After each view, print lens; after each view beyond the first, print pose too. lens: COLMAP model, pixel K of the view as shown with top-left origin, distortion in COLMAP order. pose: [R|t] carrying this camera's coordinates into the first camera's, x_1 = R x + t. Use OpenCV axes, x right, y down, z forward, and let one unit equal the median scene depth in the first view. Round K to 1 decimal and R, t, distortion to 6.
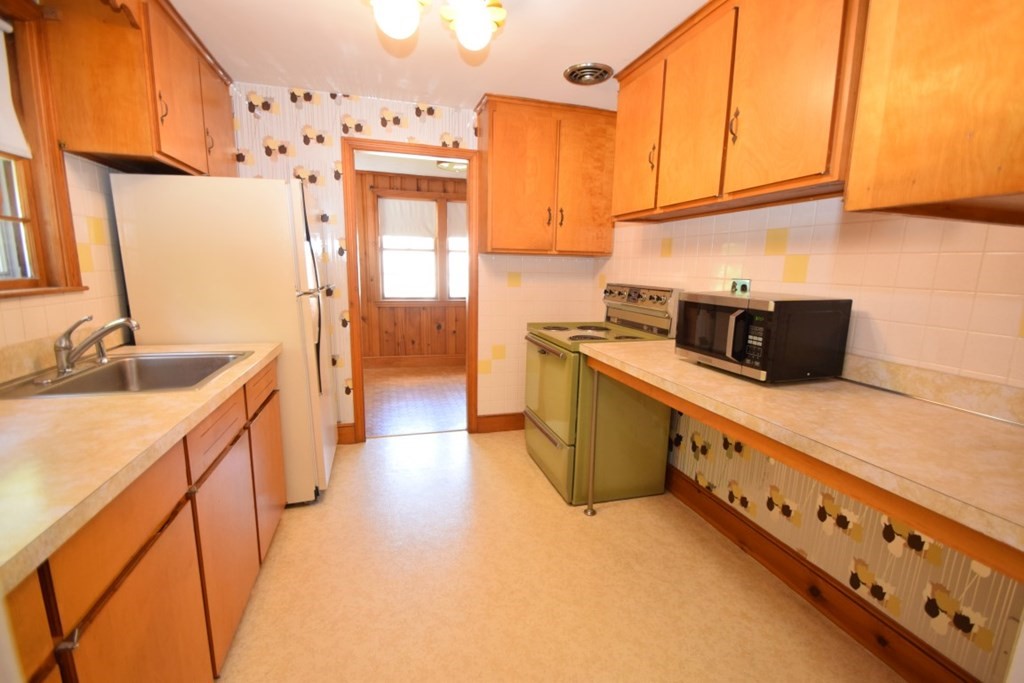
lens RADIAL K [[442.0, 0, 512.0], [0, 442.0, 341.5], [0, 0, 1]] dist [0.000890, -0.015070]
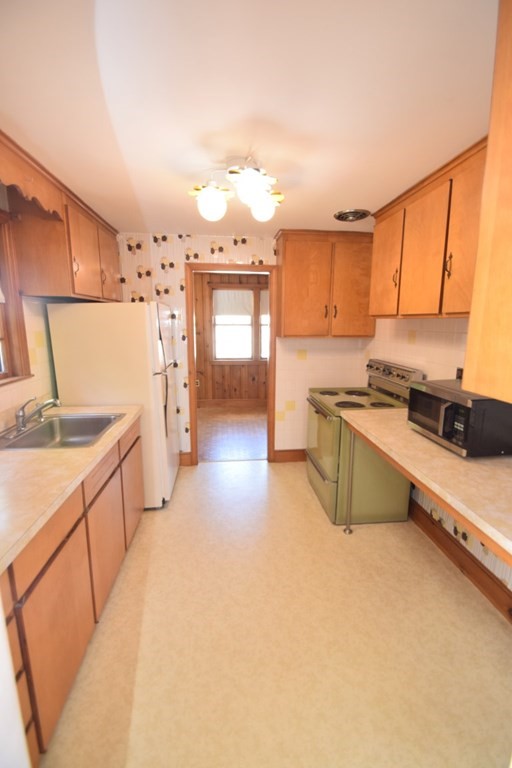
lens RADIAL K [[331.5, 0, 259.2], [0, 331.5, 371.7], [0, 0, 1]] dist [0.000890, -0.015070]
pose [[0.985167, 0.013344, -0.171076, 0.076821], [-0.015774, 0.999793, -0.012854, -0.101520], [0.170869, 0.015362, 0.985174, -0.082661]]
